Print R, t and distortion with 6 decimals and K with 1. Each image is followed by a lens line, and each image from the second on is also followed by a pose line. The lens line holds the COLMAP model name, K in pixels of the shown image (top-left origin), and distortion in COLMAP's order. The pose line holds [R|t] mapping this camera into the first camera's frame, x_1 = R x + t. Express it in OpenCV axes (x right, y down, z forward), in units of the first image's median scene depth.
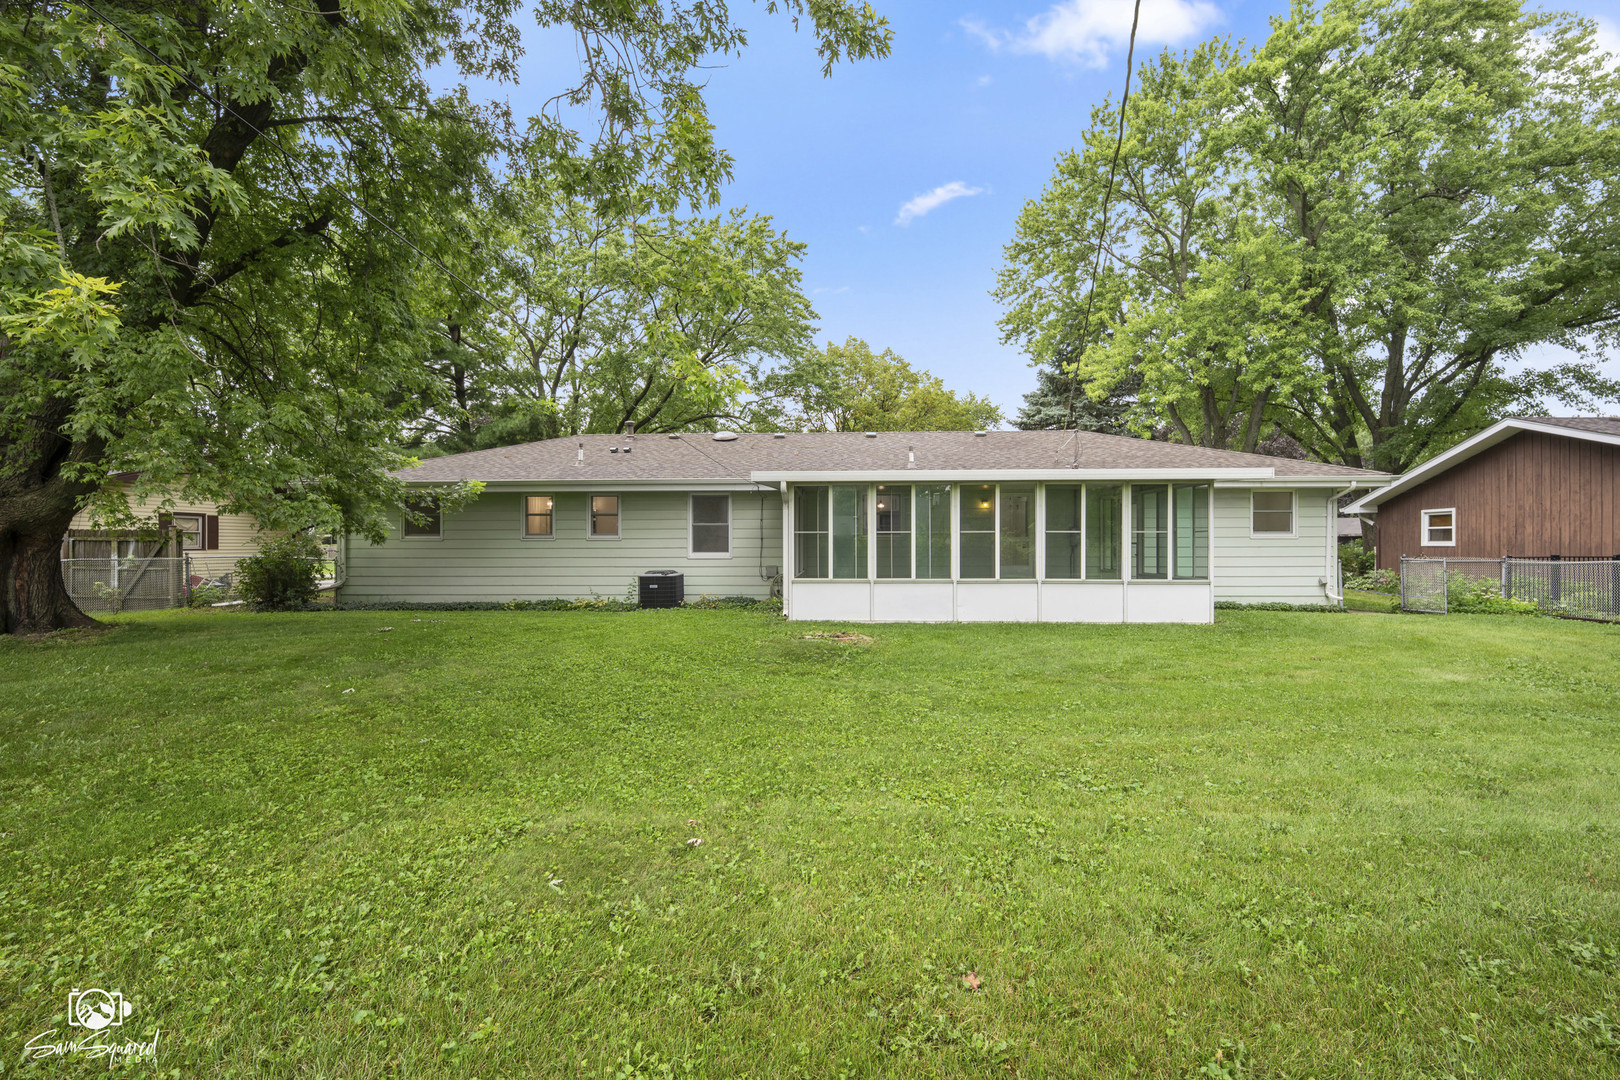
lens RADIAL K [[671.6, 0, 805.7], [0, 671.6, 543.3], [0, 0, 1]] dist [-0.002587, -0.005988]
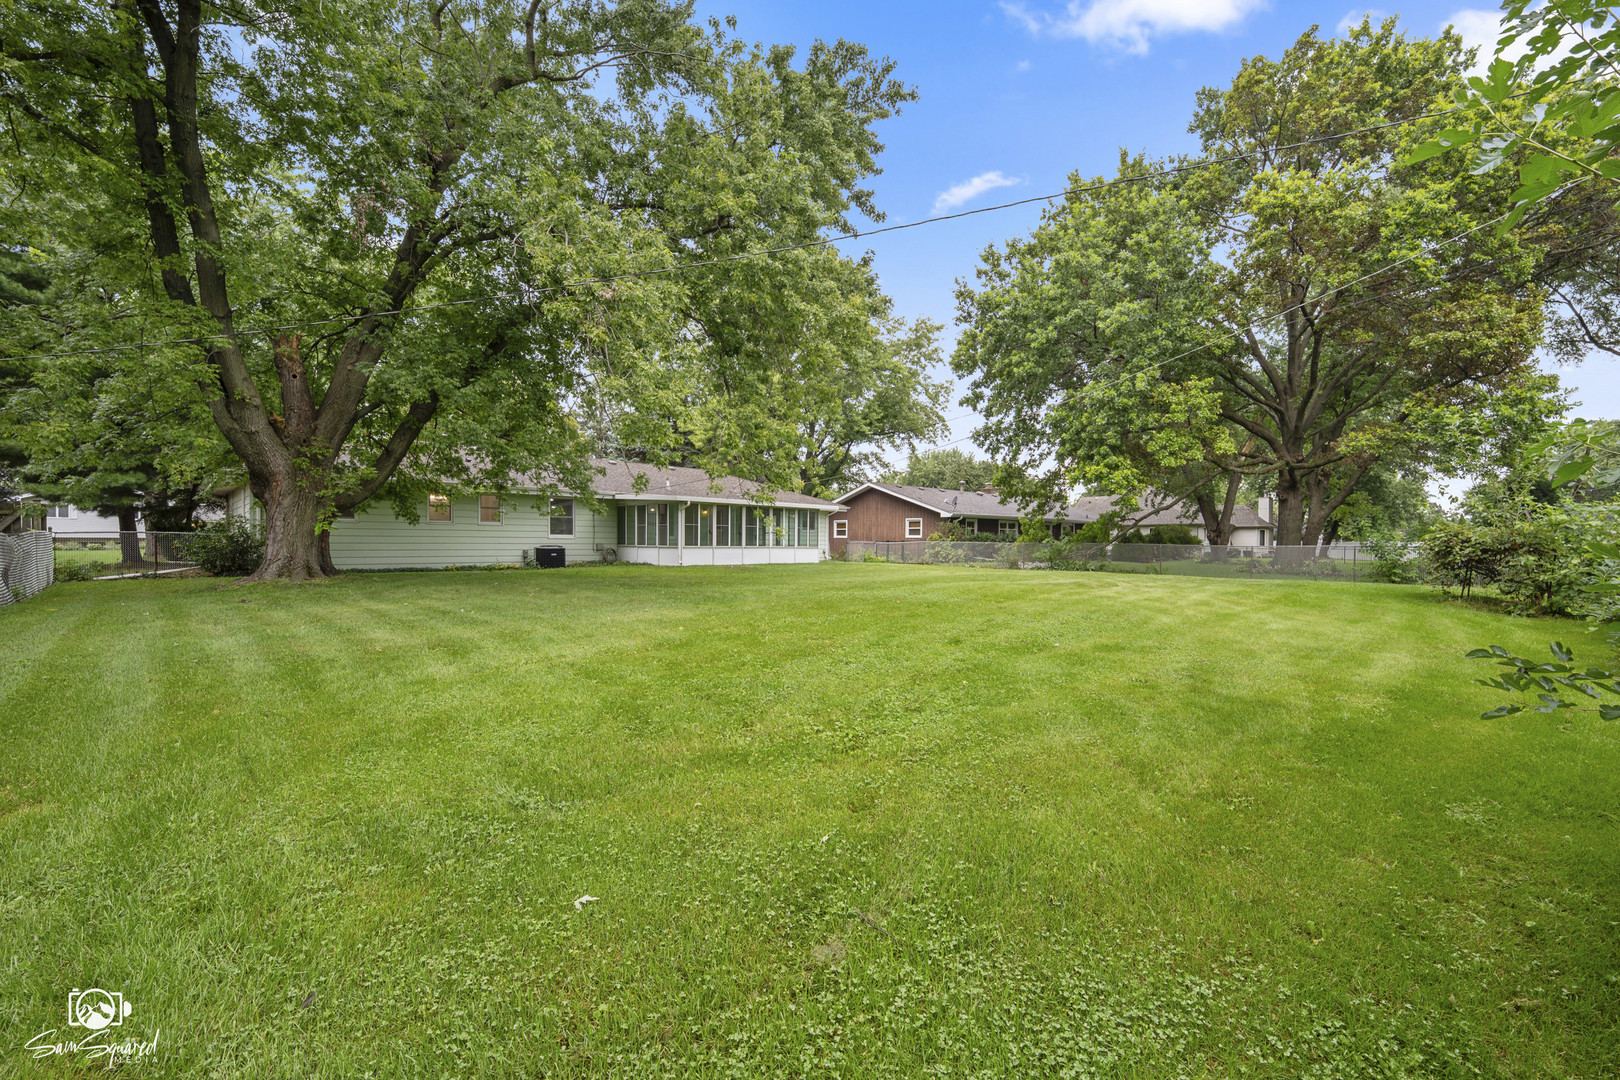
lens RADIAL K [[671.6, 0, 812.7], [0, 671.6, 541.3], [0, 0, 1]] dist [-0.002587, -0.005988]
pose [[0.691221, 0.008137, 0.722597, -0.525844], [-0.010621, 0.999943, -0.001100, 0.014344], [-0.722565, -0.006915, 0.691268, -0.334211]]
